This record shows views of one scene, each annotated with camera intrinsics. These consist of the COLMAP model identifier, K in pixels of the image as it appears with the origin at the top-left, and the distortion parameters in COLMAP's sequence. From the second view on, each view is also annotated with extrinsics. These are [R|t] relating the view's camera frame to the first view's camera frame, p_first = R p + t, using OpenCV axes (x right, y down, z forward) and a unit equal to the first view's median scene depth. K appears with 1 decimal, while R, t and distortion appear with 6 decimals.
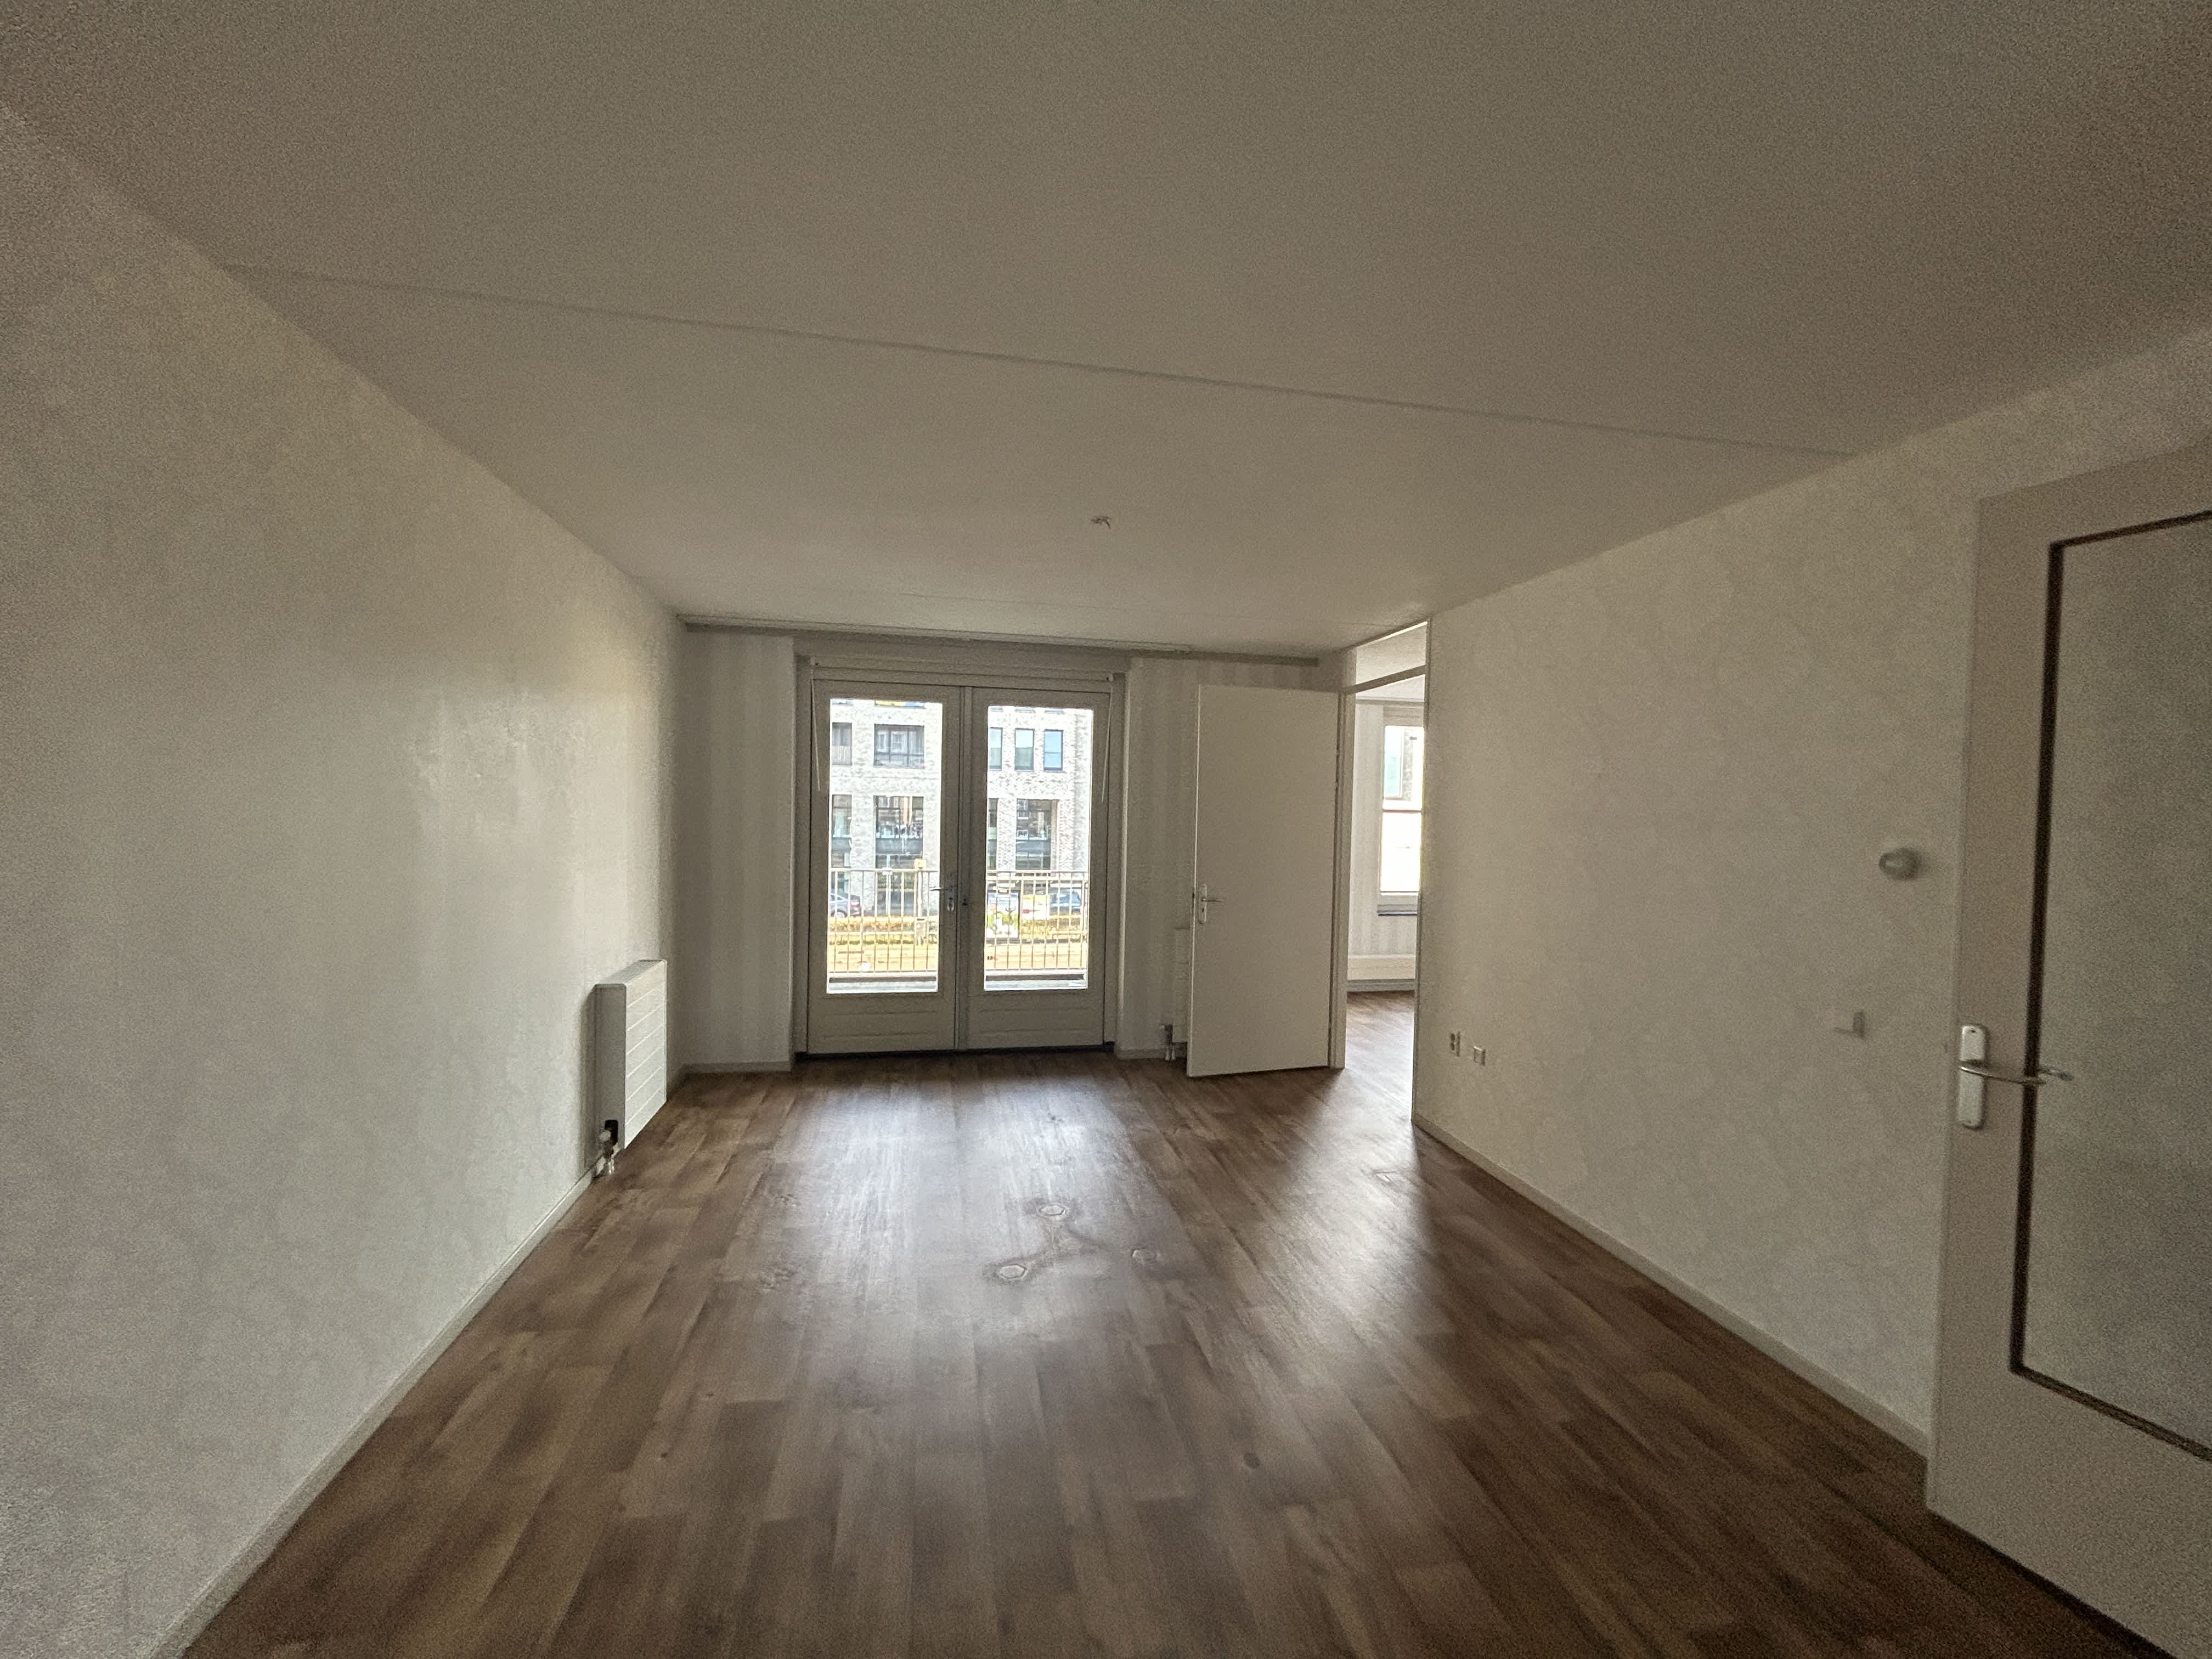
lens RADIAL K [[889.0, 0, 1099.4], [0, 889.0, 824.0], [0, 0, 1]] dist [-0.002662, 0.000535]
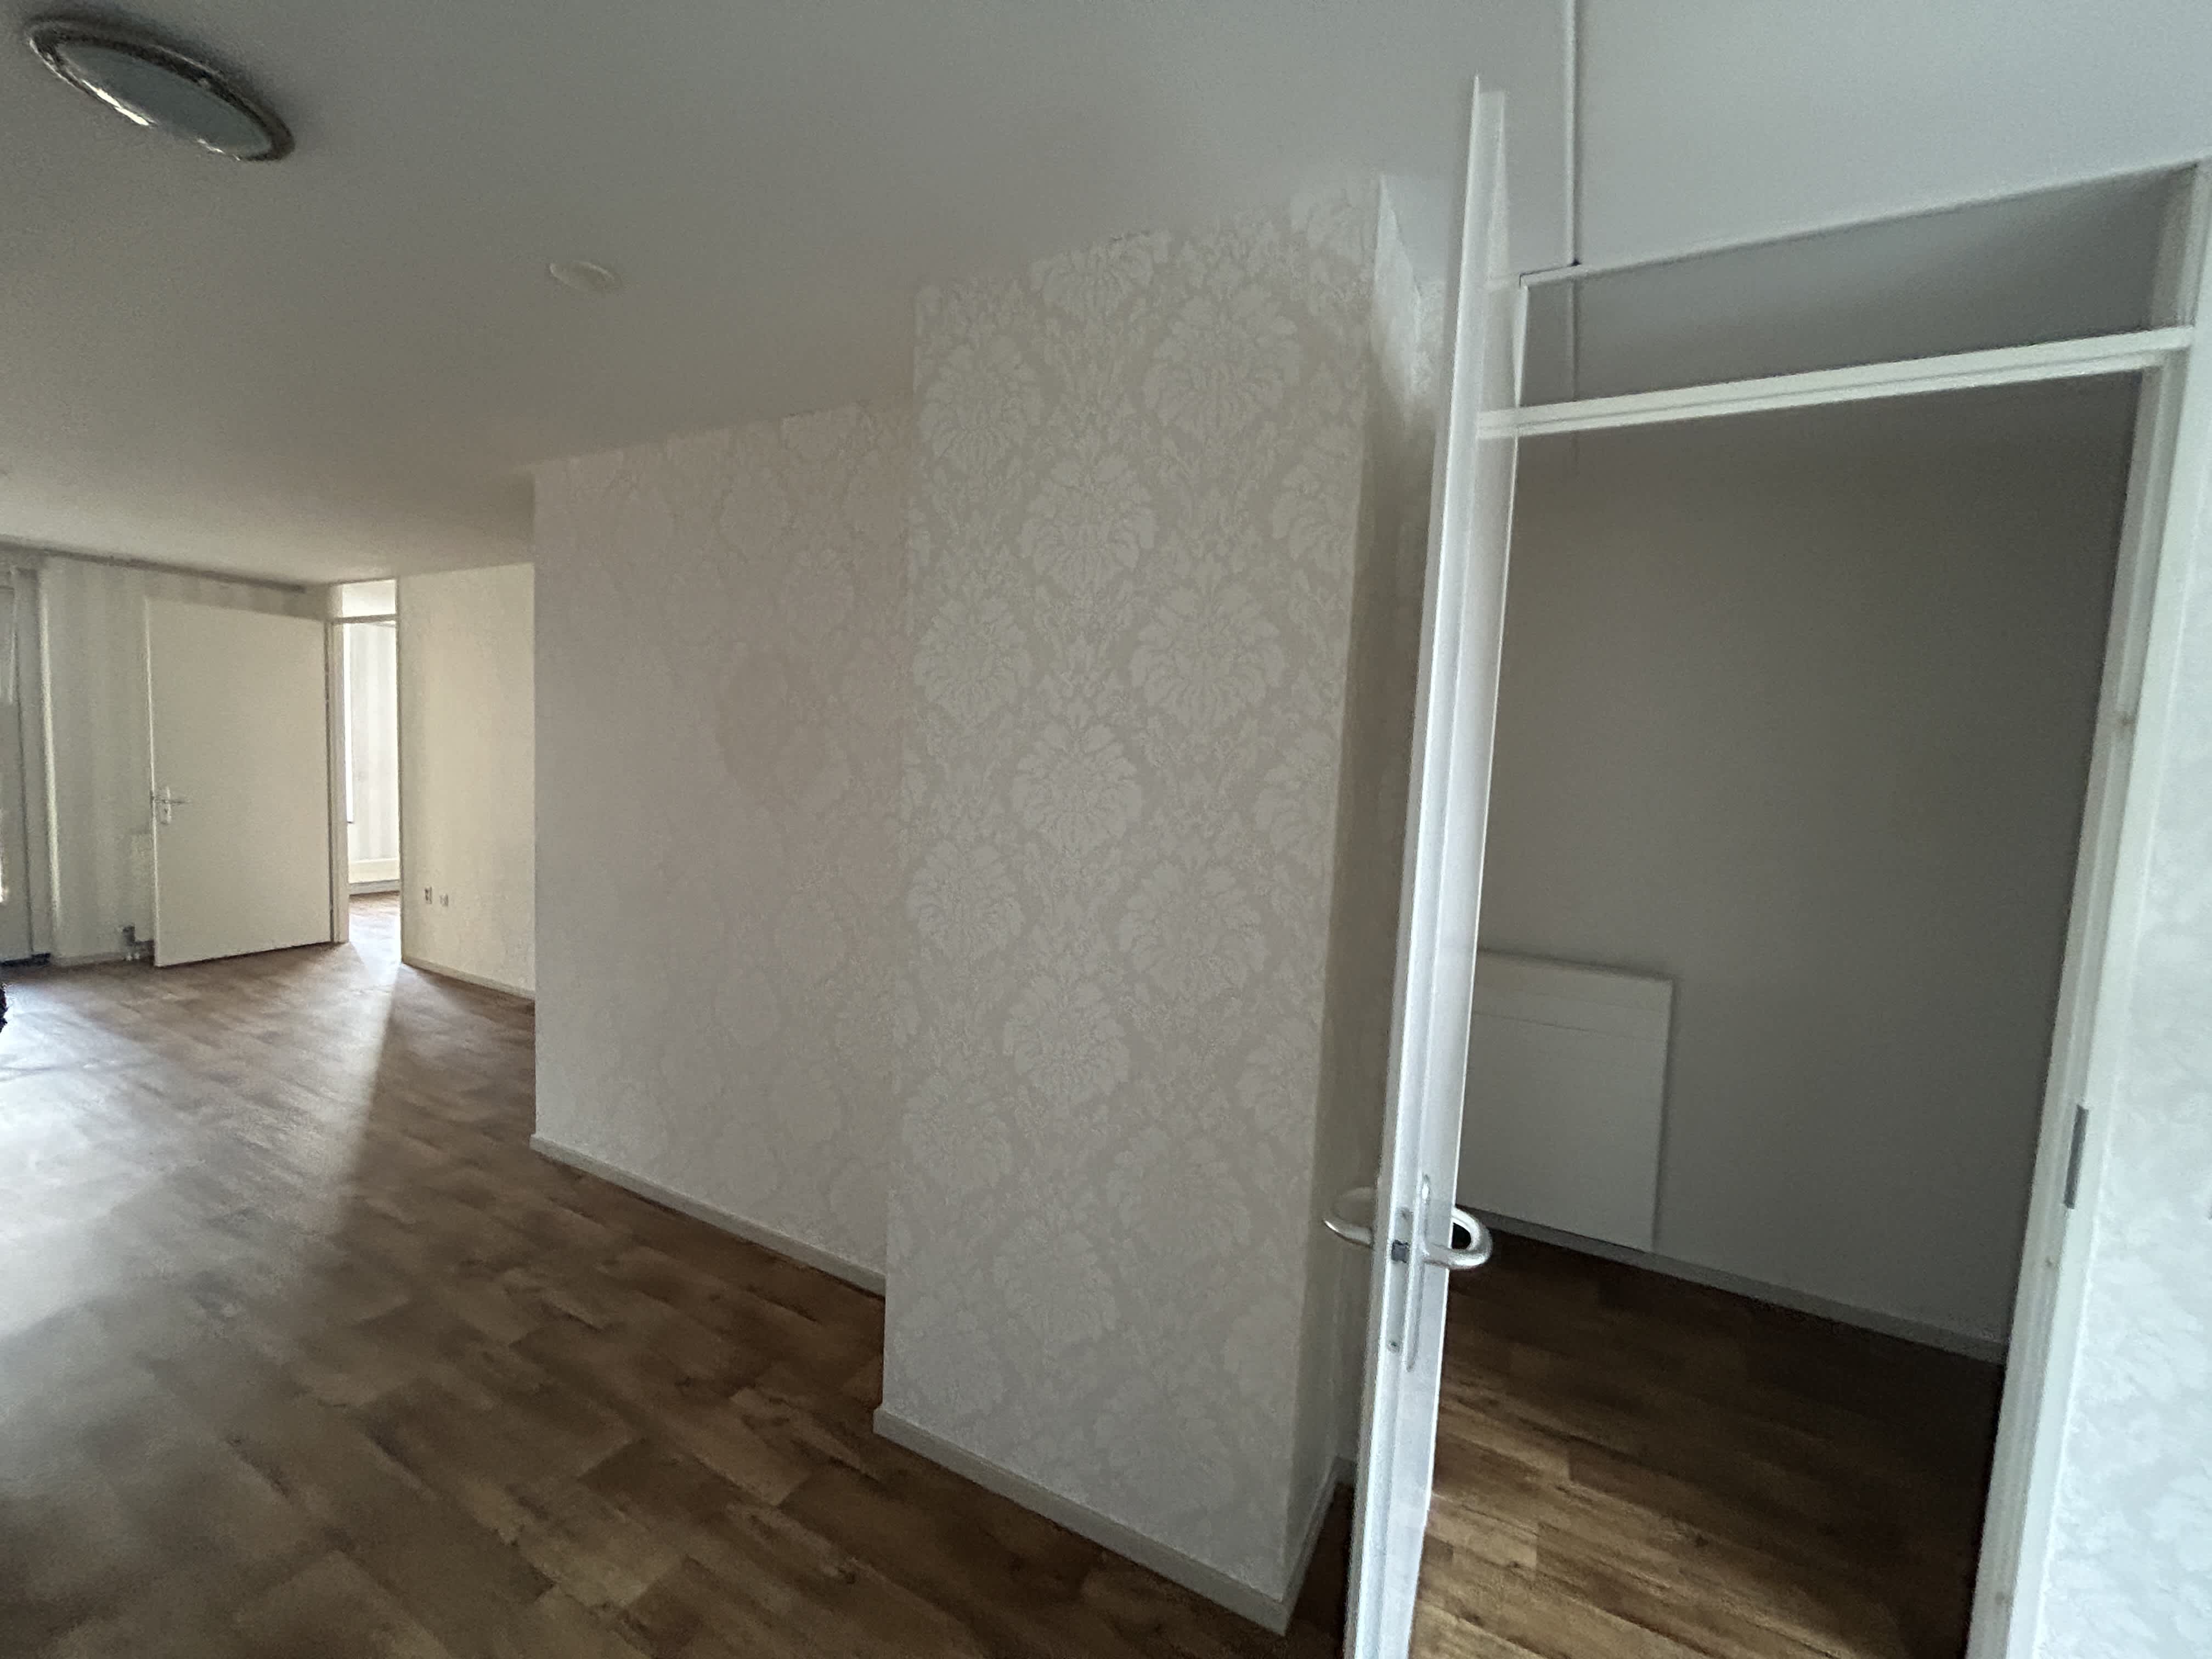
lens RADIAL K [[889.0, 0, 1105.1], [0, 889.0, 829.6], [0, 0, 1]] dist [-0.002662, 0.000535]
pose [[0.624686, -0.052496, 0.779110, -0.011492], [-0.018432, 0.996468, 0.081920, 0.008612], [-0.780659, -0.065535, 0.621512, -0.537677]]
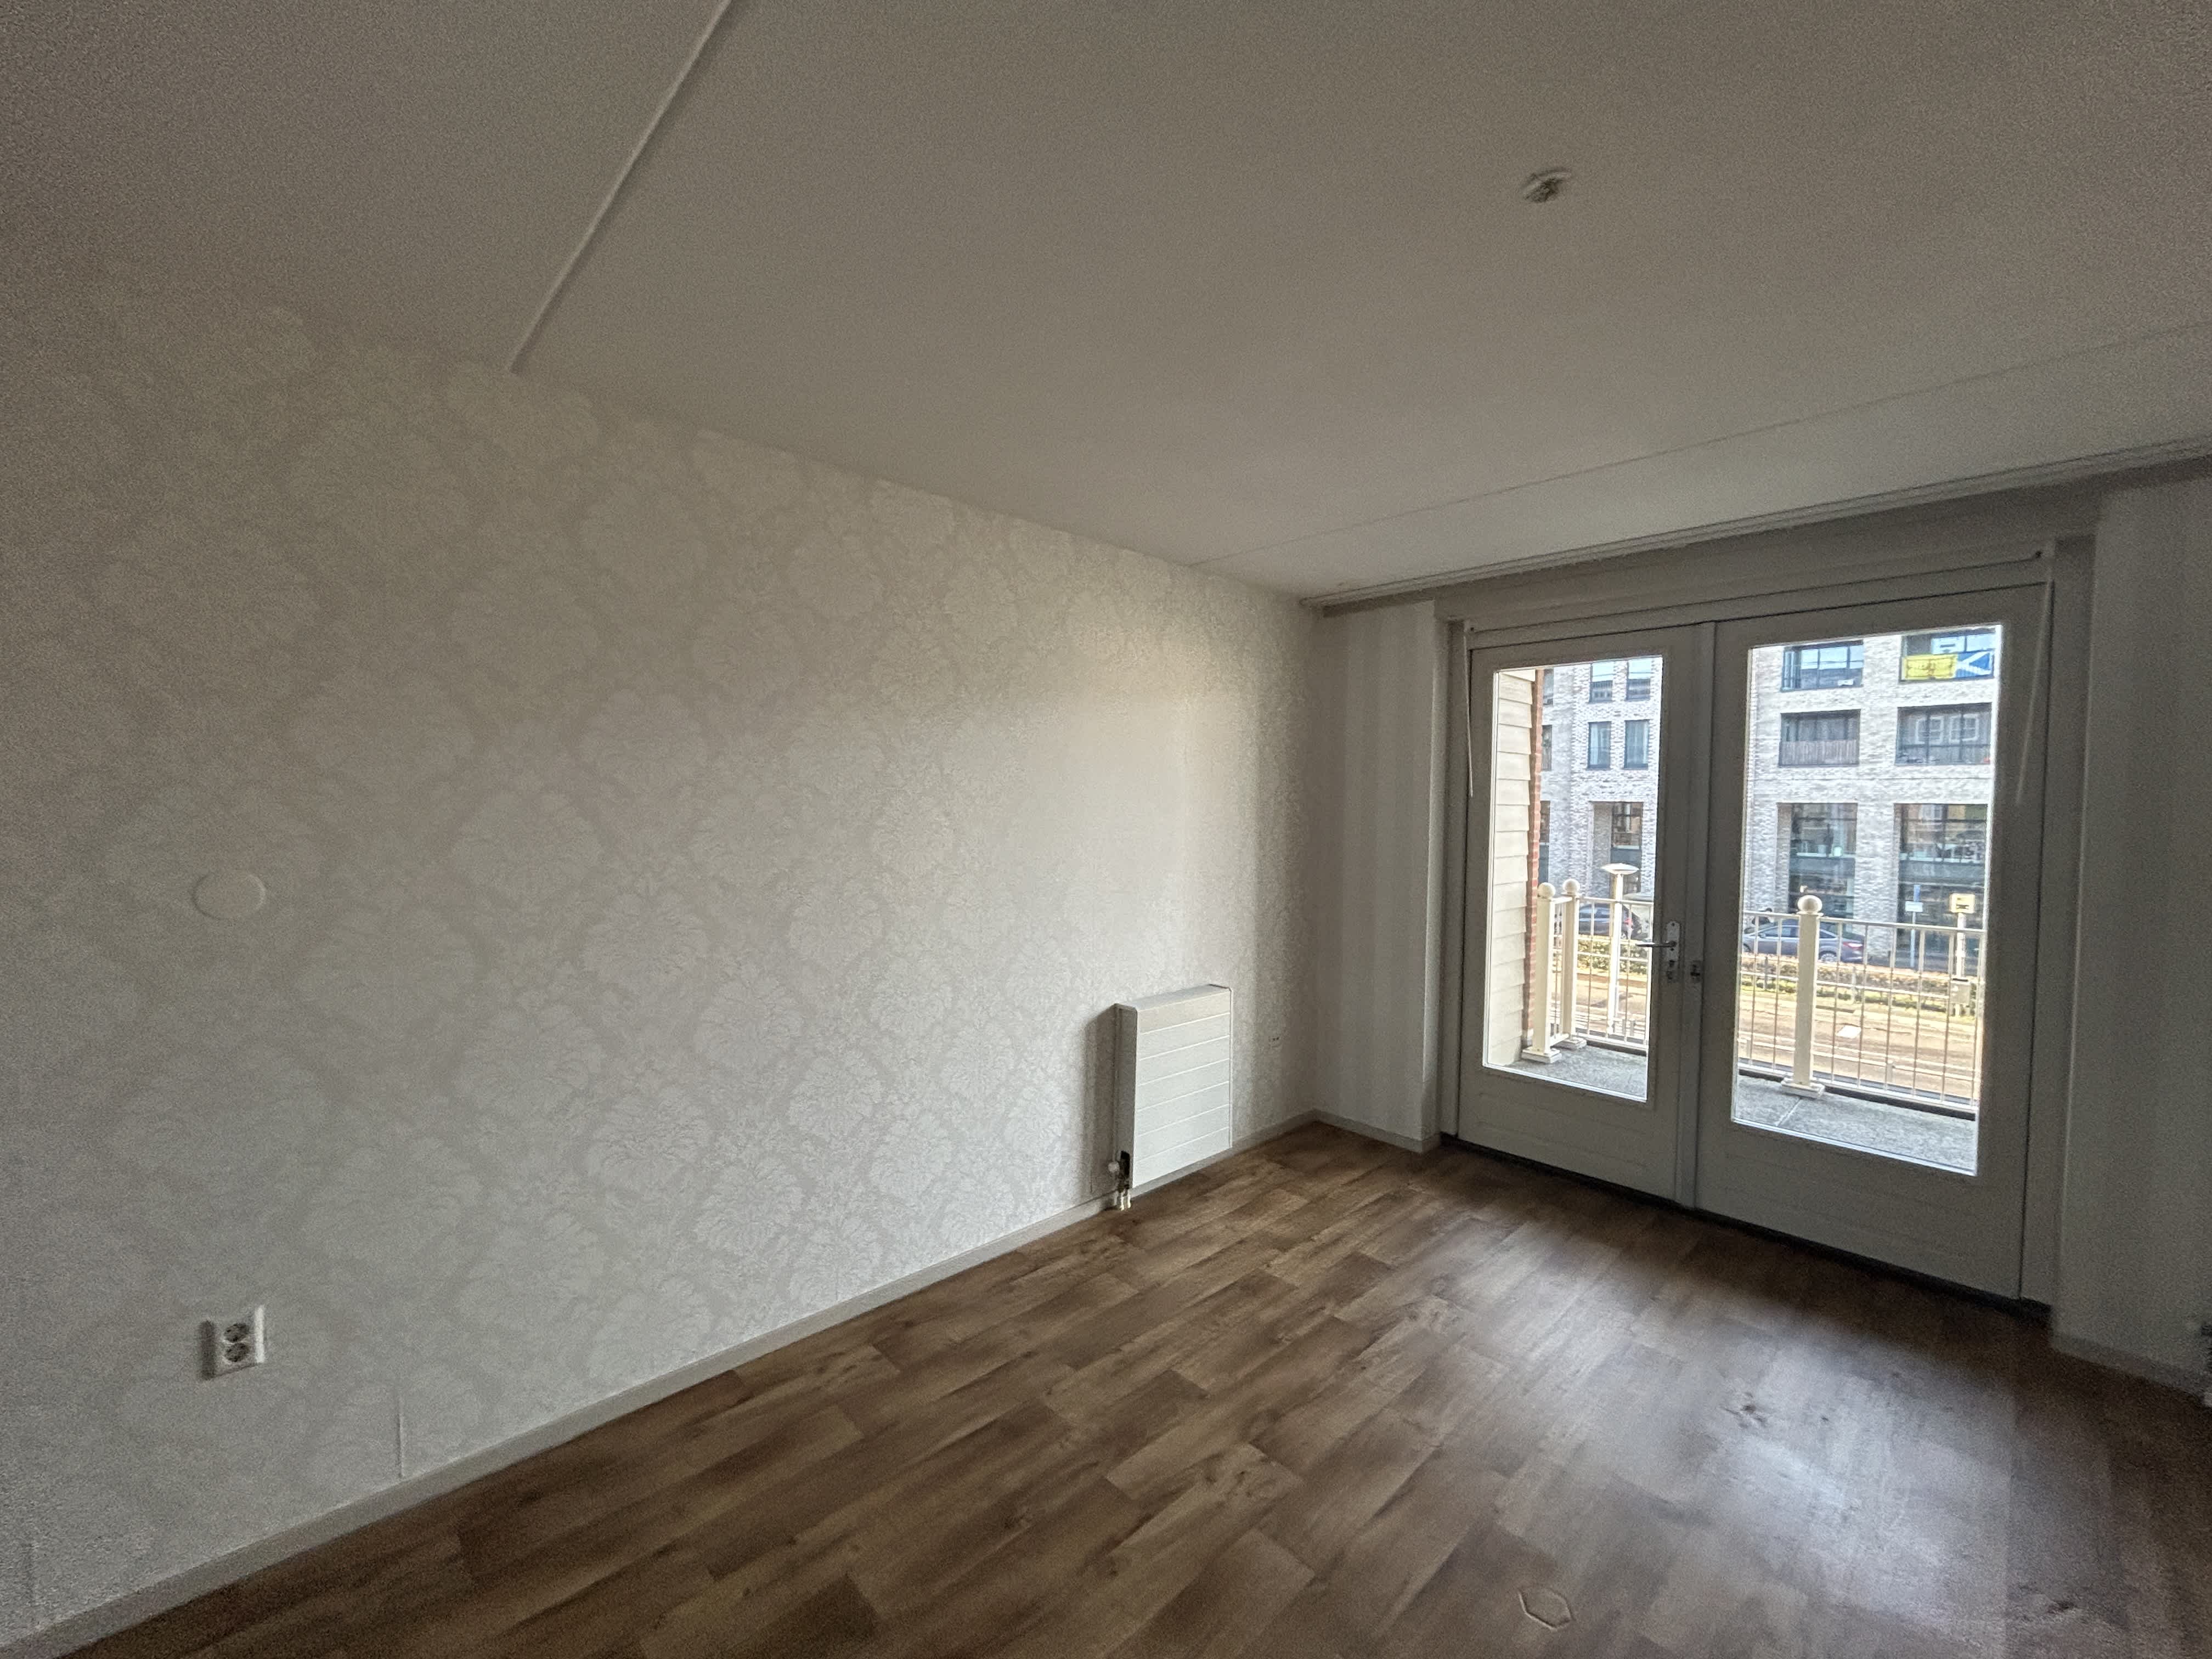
lens RADIAL K [[889.0, 0, 1107.8], [0, 889.0, 825.0], [0, 0, 1]] dist [-0.002662, 0.000535]
pose [[0.536561, 0.006741, -0.843835, 0.157859], [-0.017117, 0.999849, -0.002896, -0.004837], [0.843688, 0.015997, 0.536596, 0.334203]]
